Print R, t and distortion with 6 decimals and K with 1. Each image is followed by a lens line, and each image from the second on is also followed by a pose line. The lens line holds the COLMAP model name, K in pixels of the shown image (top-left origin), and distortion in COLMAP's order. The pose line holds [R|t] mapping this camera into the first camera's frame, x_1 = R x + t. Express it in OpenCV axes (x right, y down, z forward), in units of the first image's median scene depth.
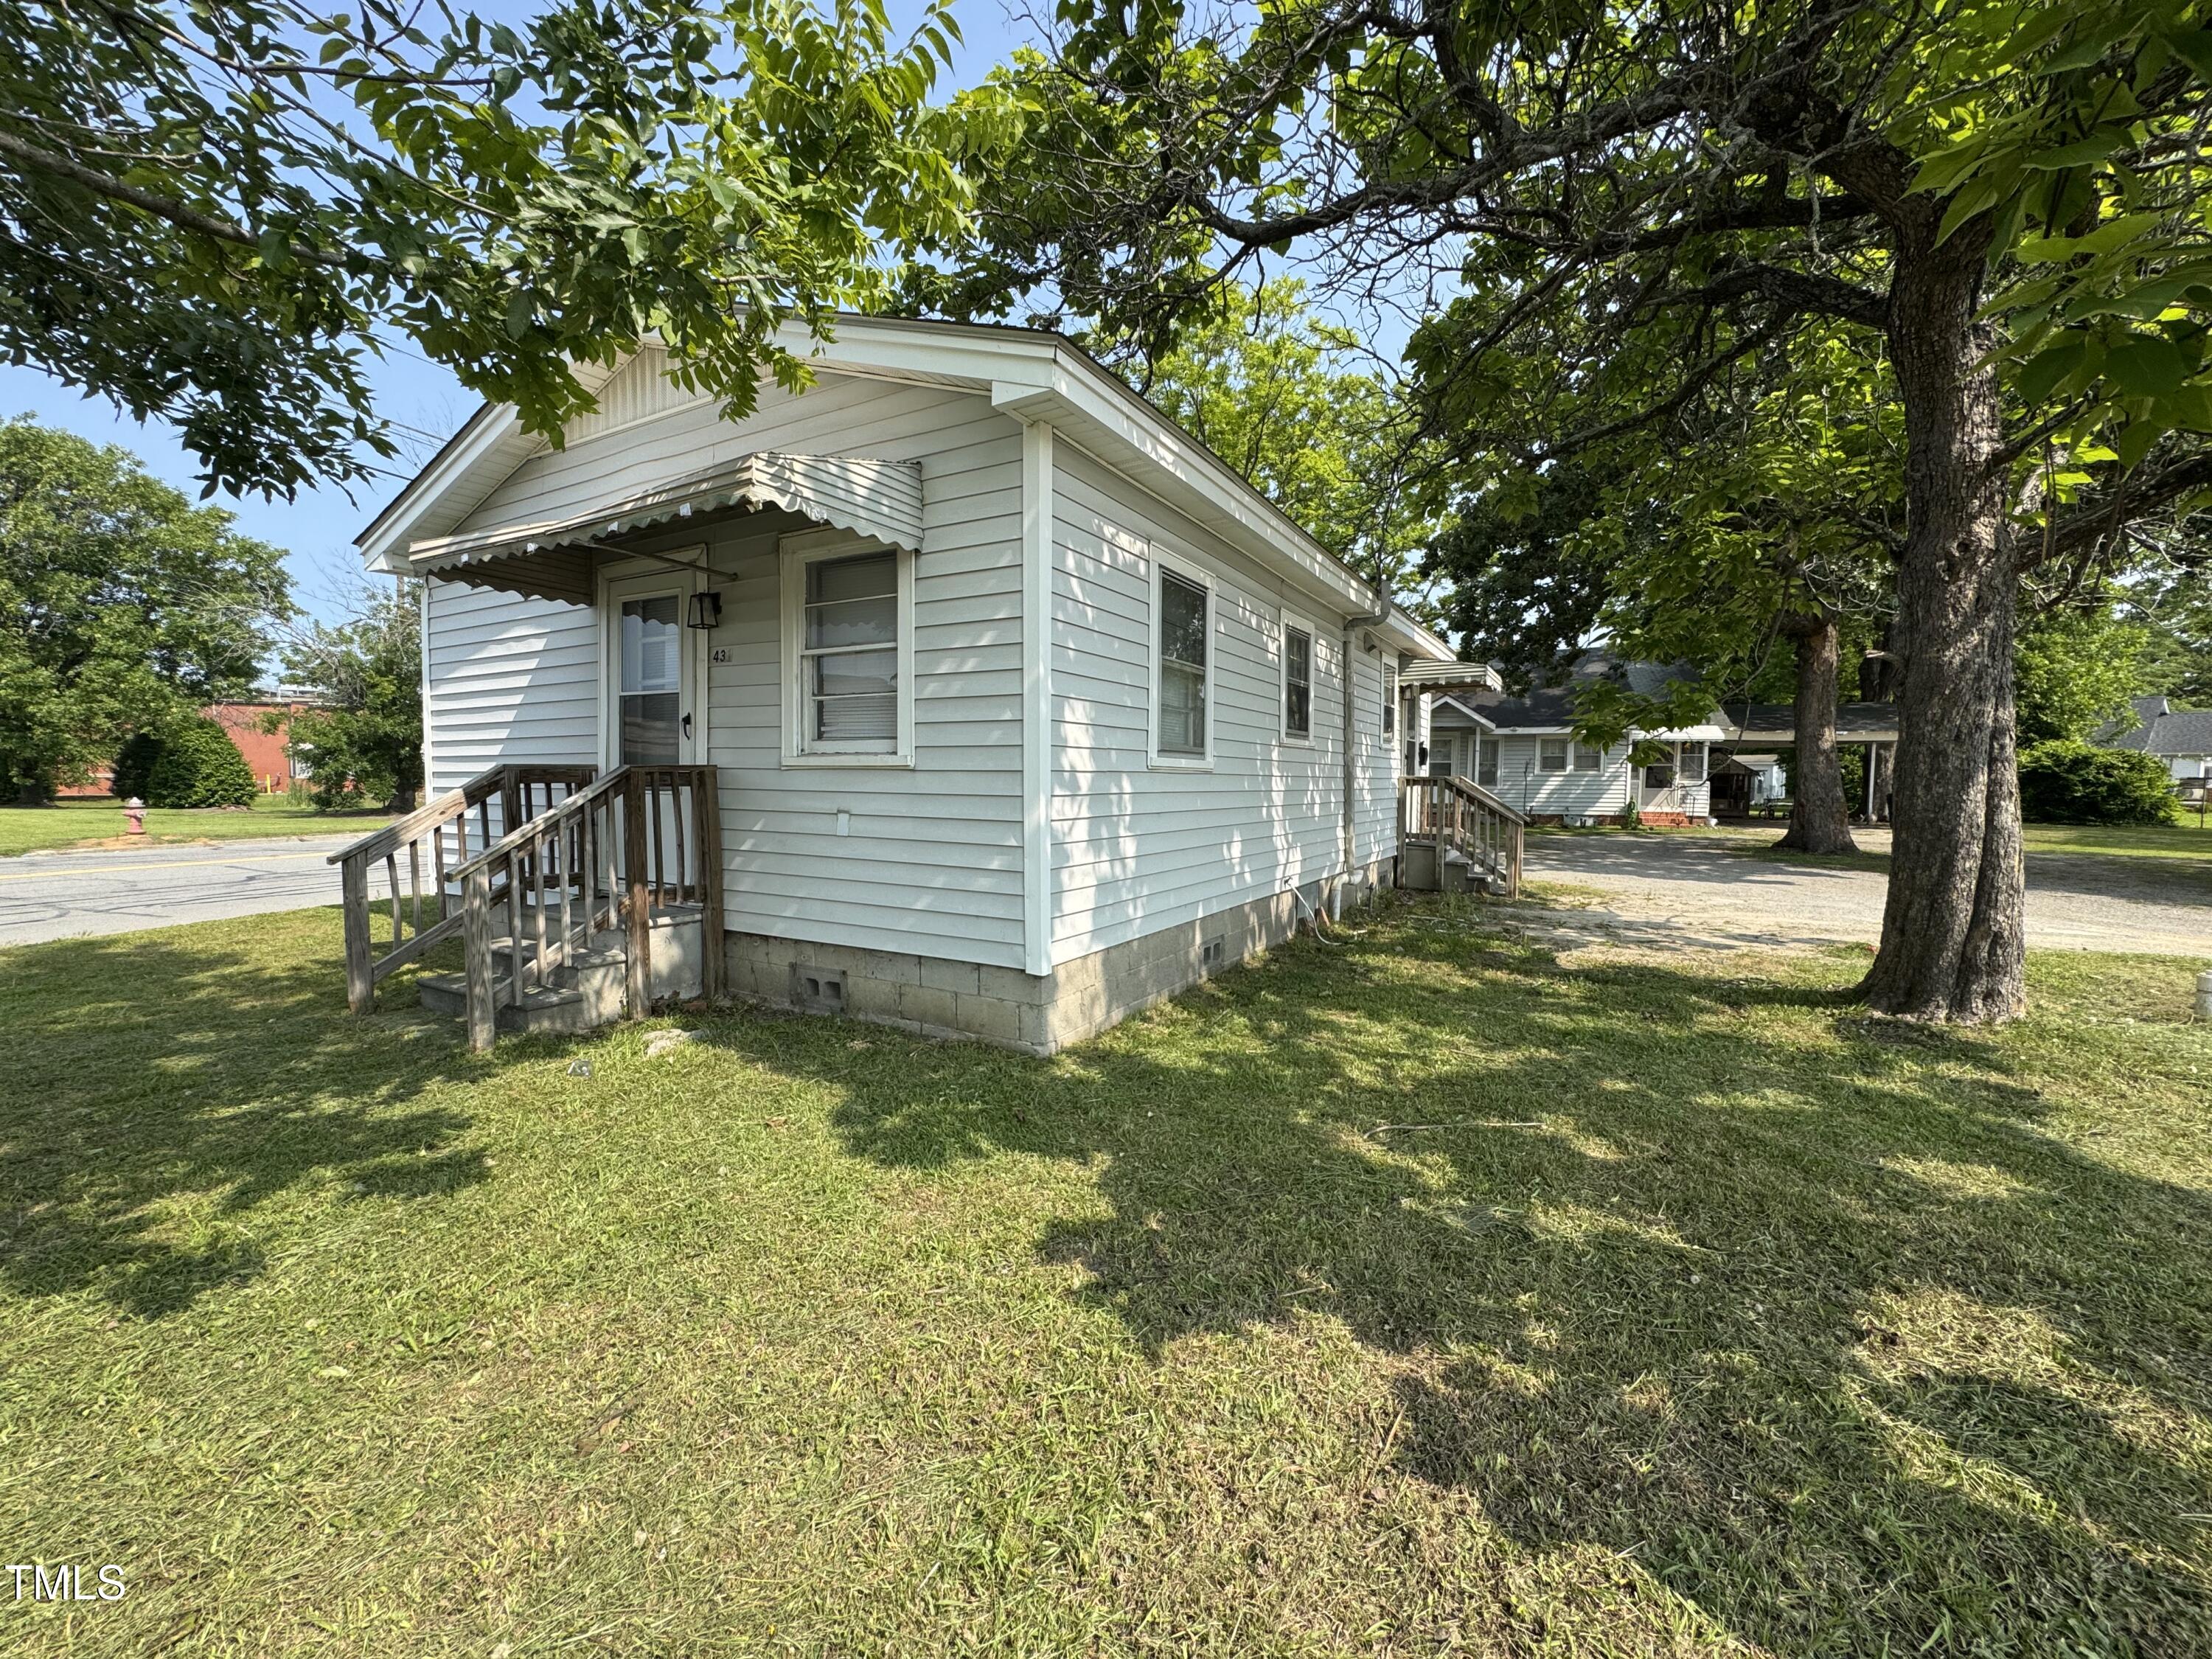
lens RADIAL K [[889.7, 0, 1106.0], [0, 889.7, 829.5], [0, 0, 1]] dist [-0.002239, 0.000229]
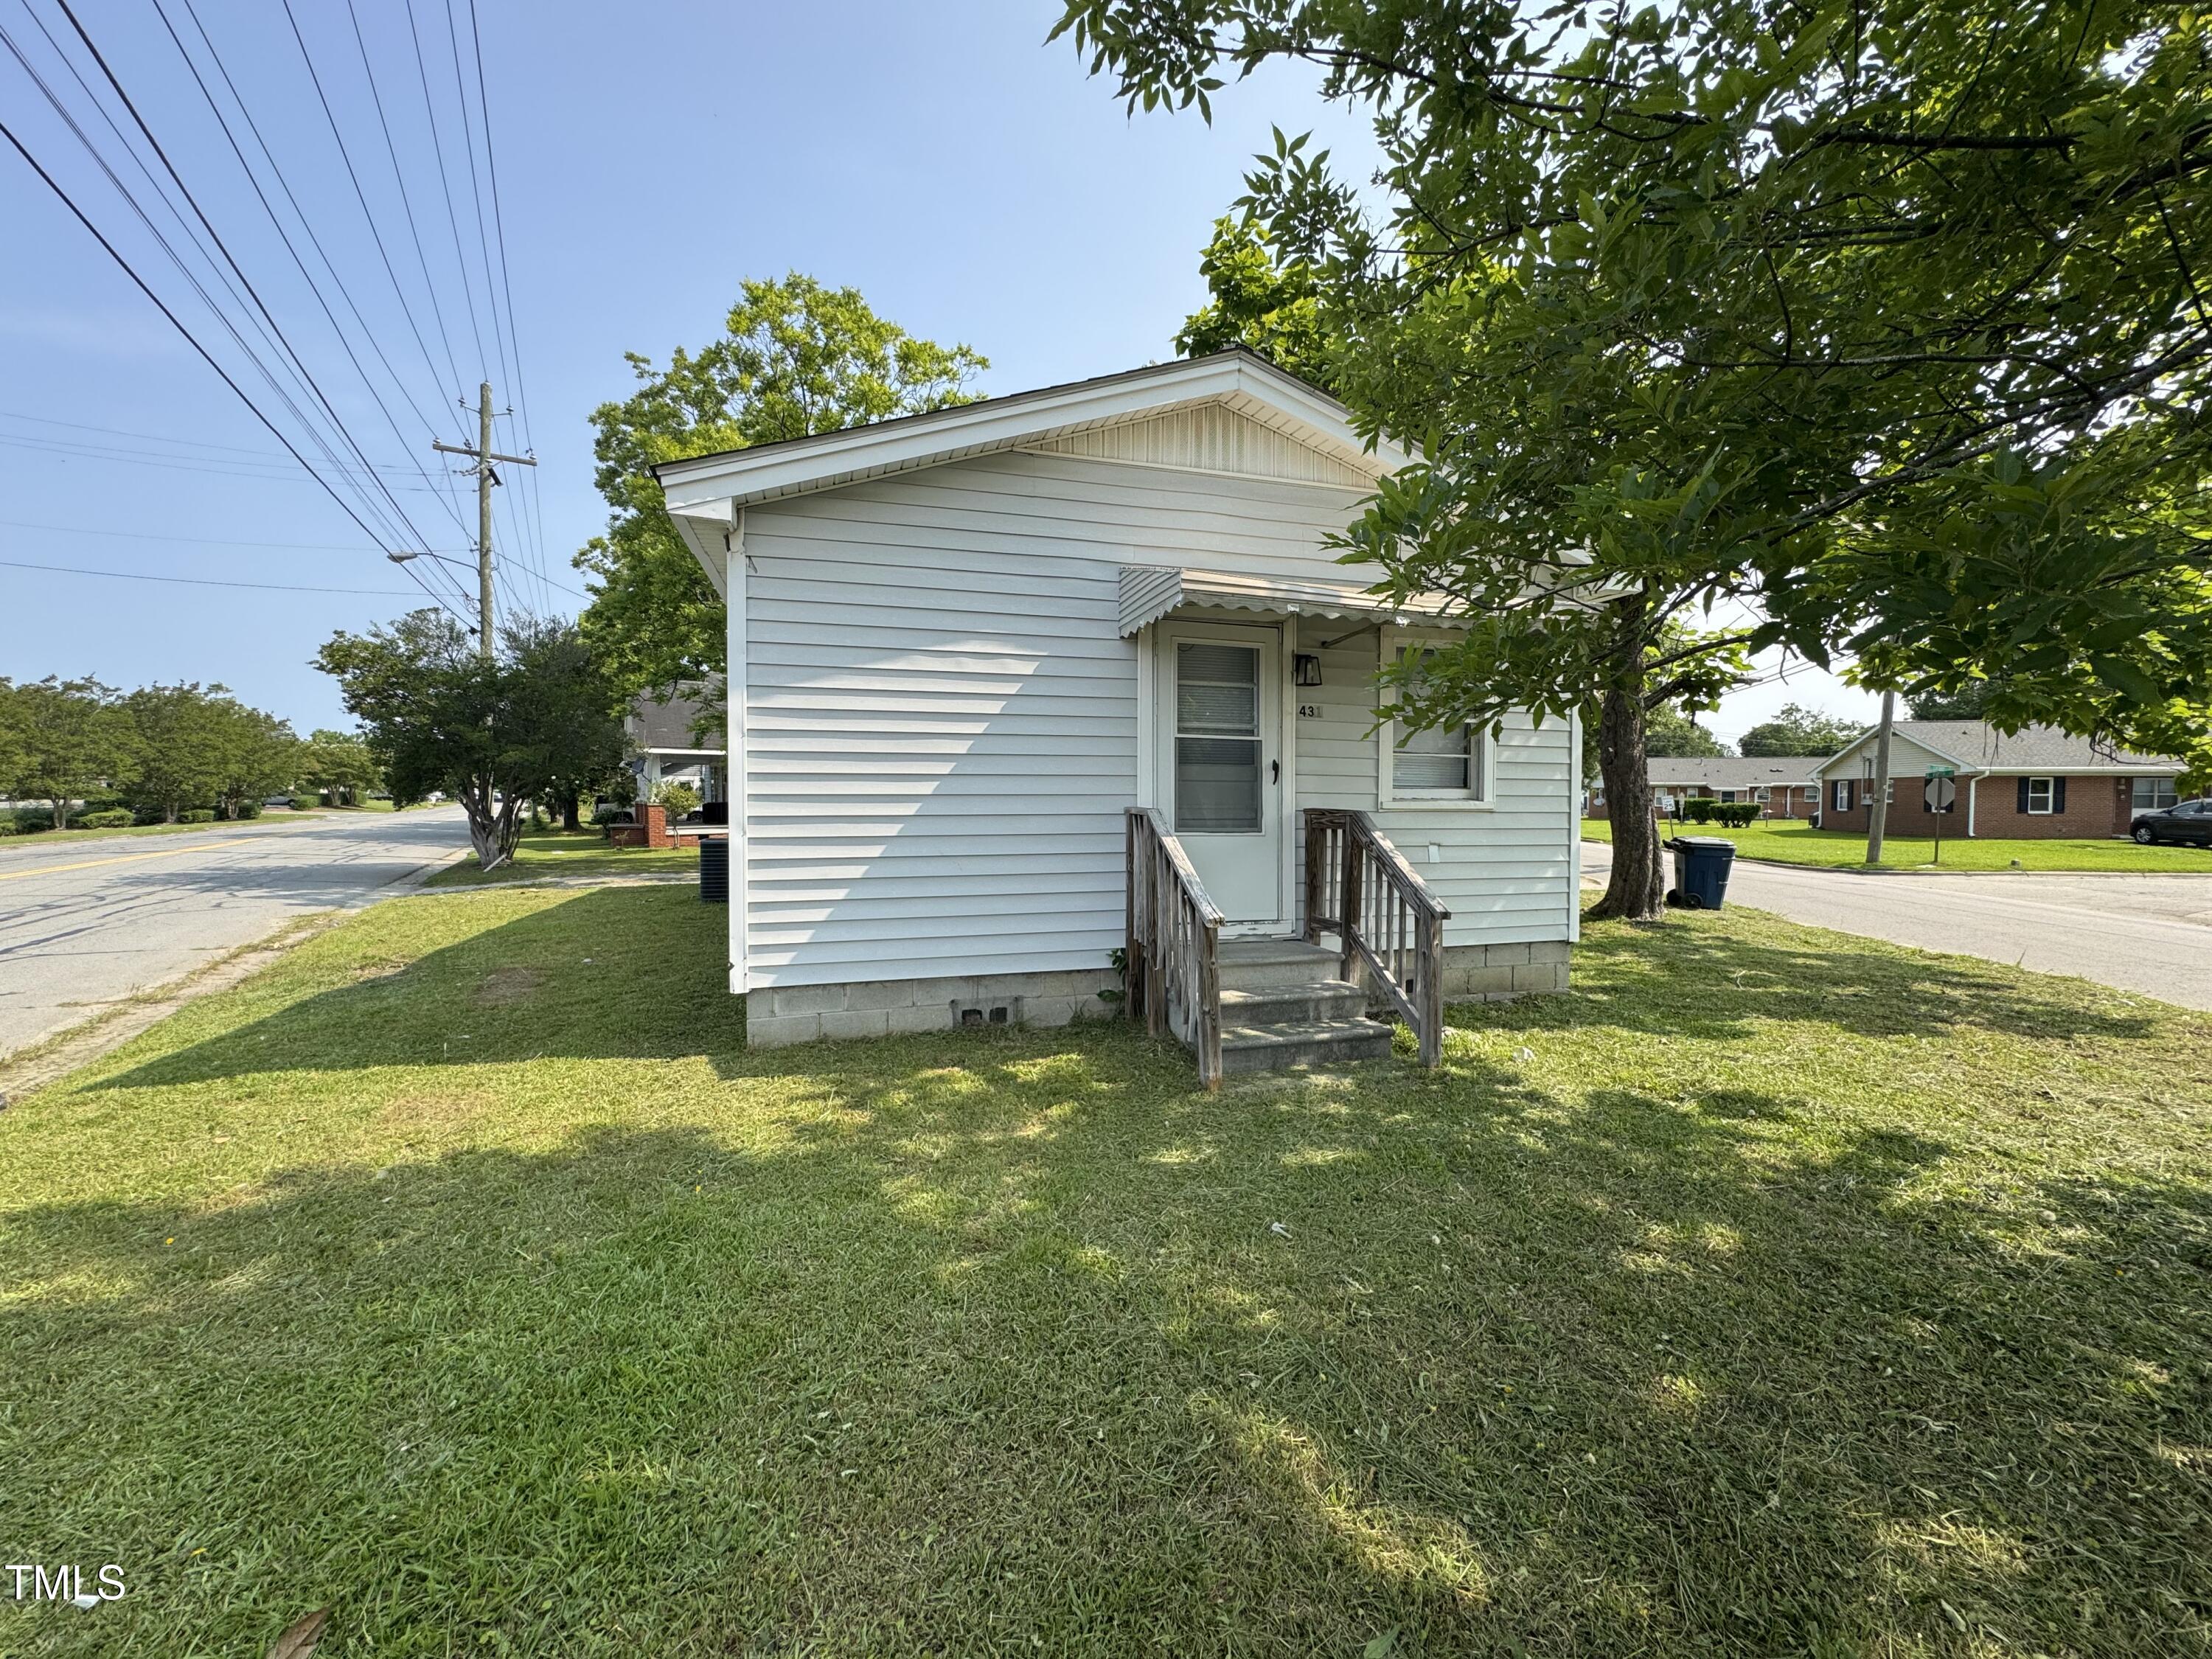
lens RADIAL K [[889.7, 0, 1106.0], [0, 889.7, 829.5], [0, 0, 1]] dist [-0.002239, 0.000229]
pose [[0.667437, -0.026713, 0.744187, -1.637843], [0.048926, 0.998770, -0.008029, -0.056745], [-0.743057, 0.041769, 0.667923, 0.511045]]
